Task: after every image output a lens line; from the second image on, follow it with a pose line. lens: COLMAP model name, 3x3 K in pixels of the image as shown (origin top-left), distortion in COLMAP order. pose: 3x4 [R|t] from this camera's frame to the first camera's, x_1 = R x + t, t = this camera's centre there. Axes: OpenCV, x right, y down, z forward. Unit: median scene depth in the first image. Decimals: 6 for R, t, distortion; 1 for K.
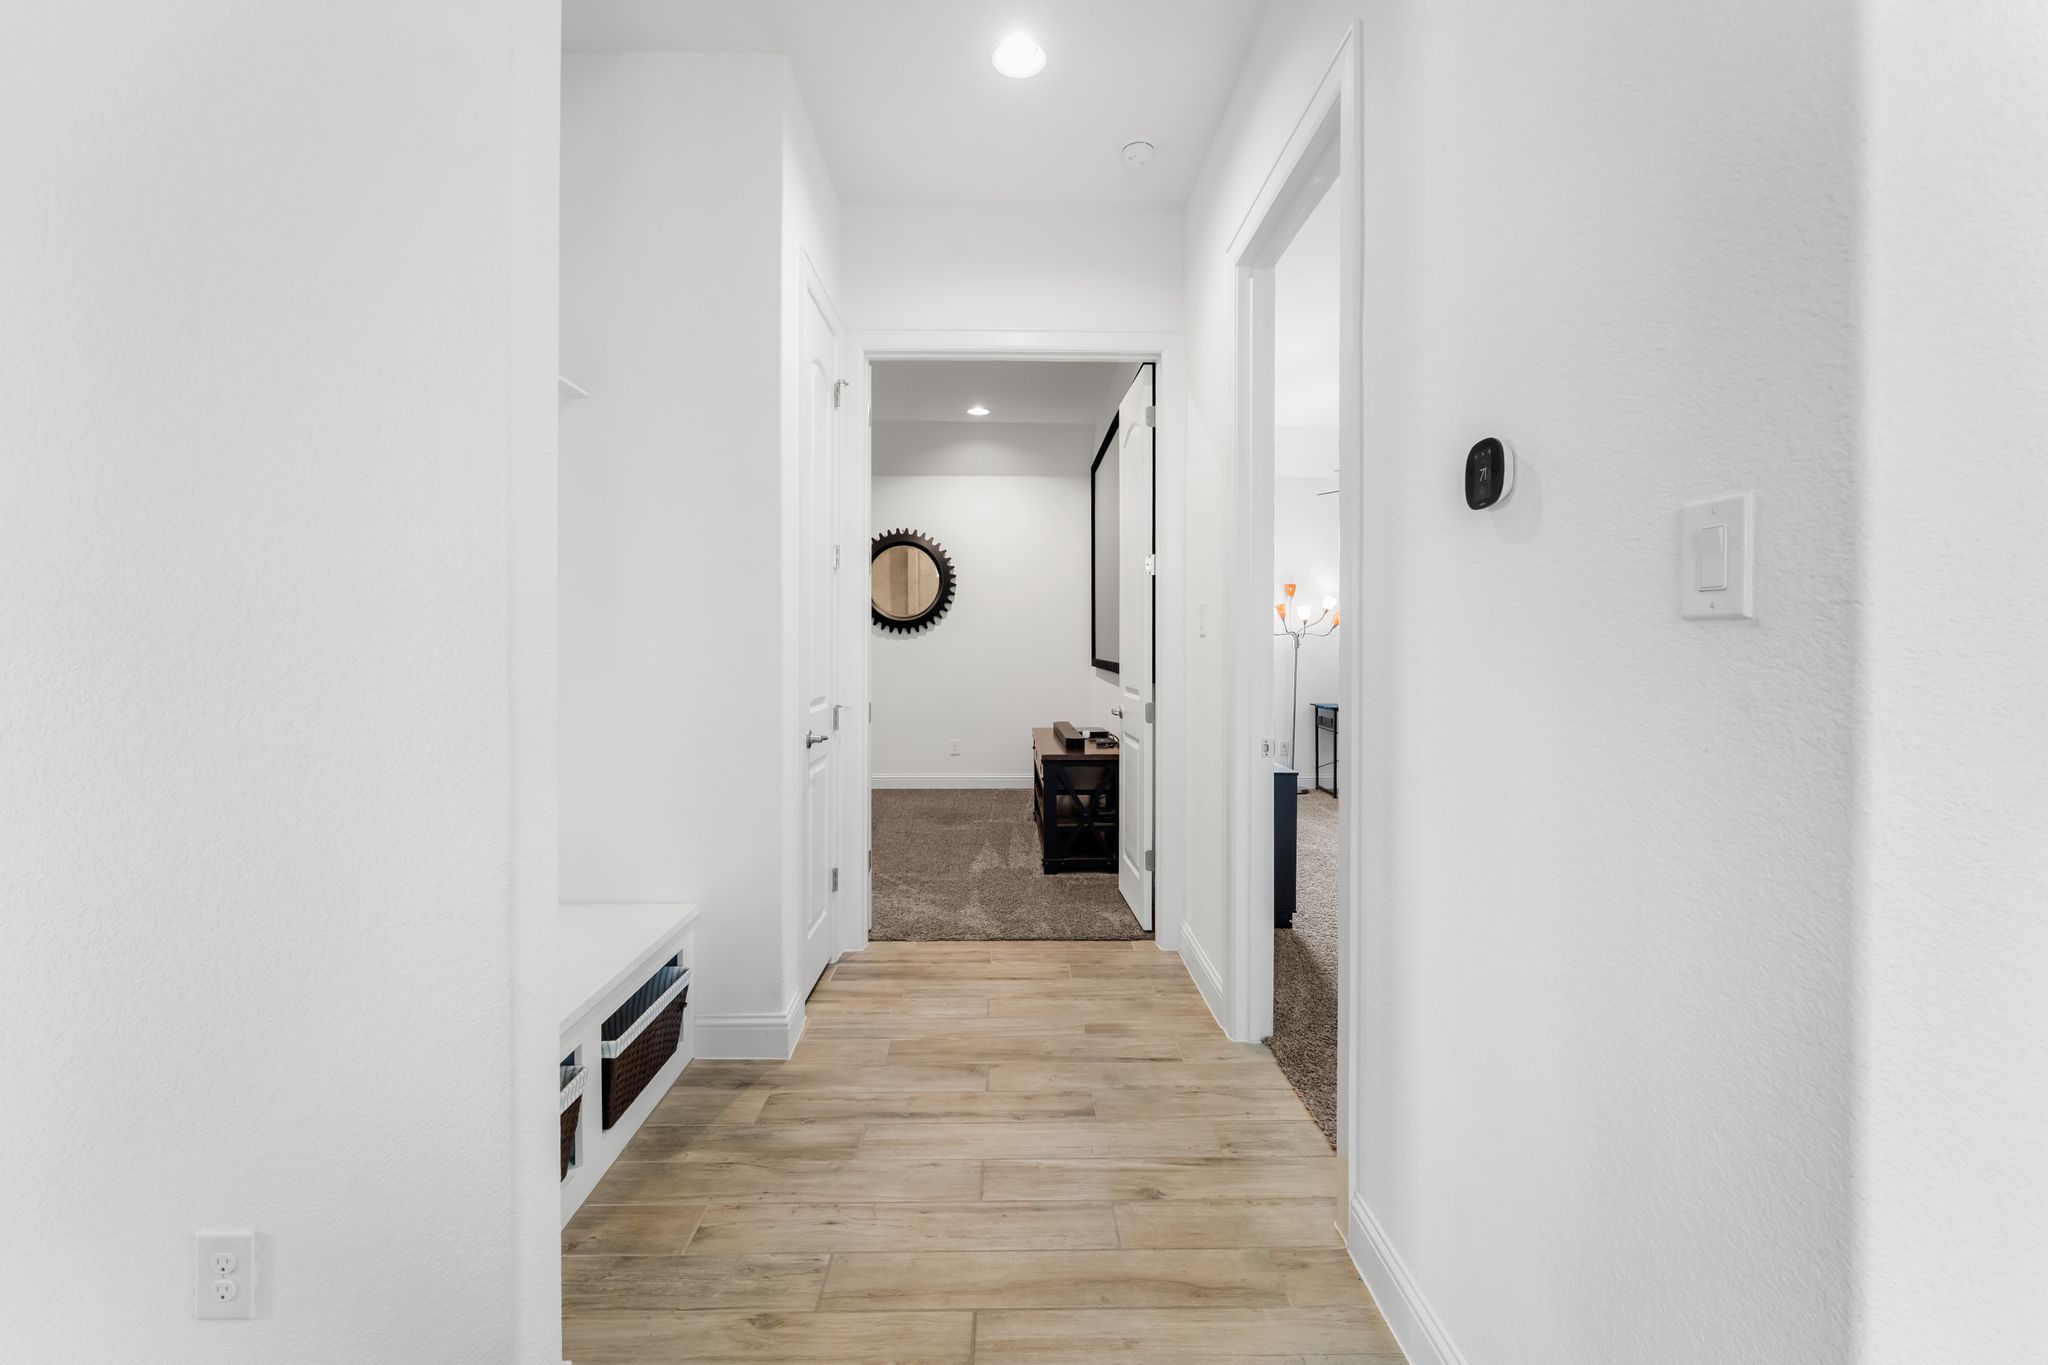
lens RADIAL K [[863.7, 0, 1025.8], [0, 863.7, 650.9], [0, 0, 1]] dist [0.000108, -0.000264]
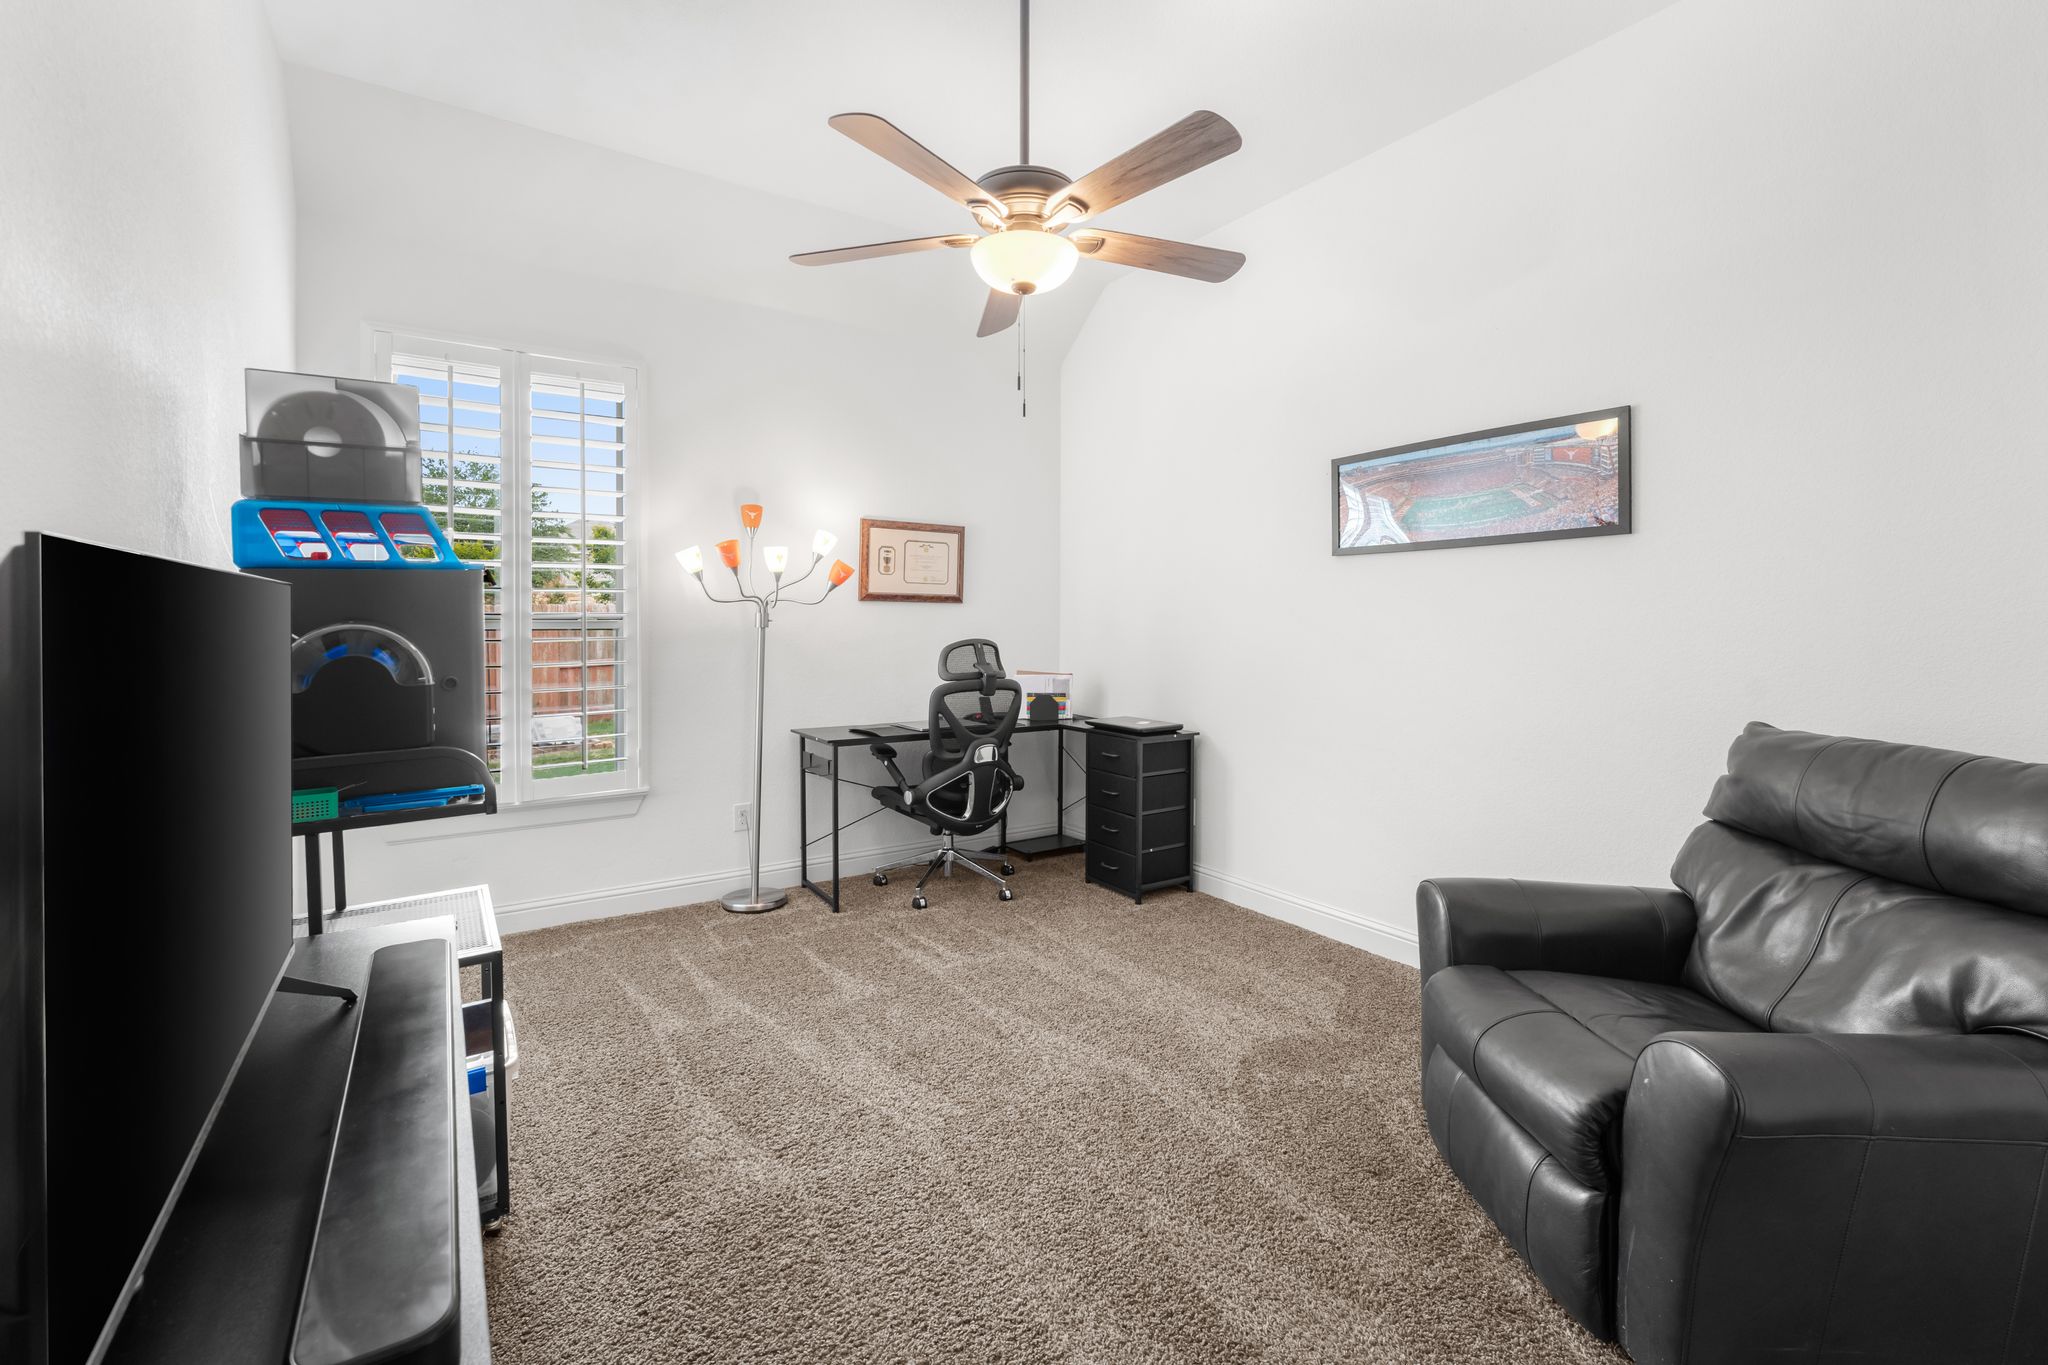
lens RADIAL K [[890.1, 0, 1025.6], [0, 890.1, 635.7], [0, 0, 1]] dist [-0.000469, 0.000161]
pose [[0.844812, -0.007415, 0.535013, 0.159095], [0.004305, 0.999966, 0.007060, -0.001703], [-0.535047, -0.003661, 0.844815, 0.460200]]
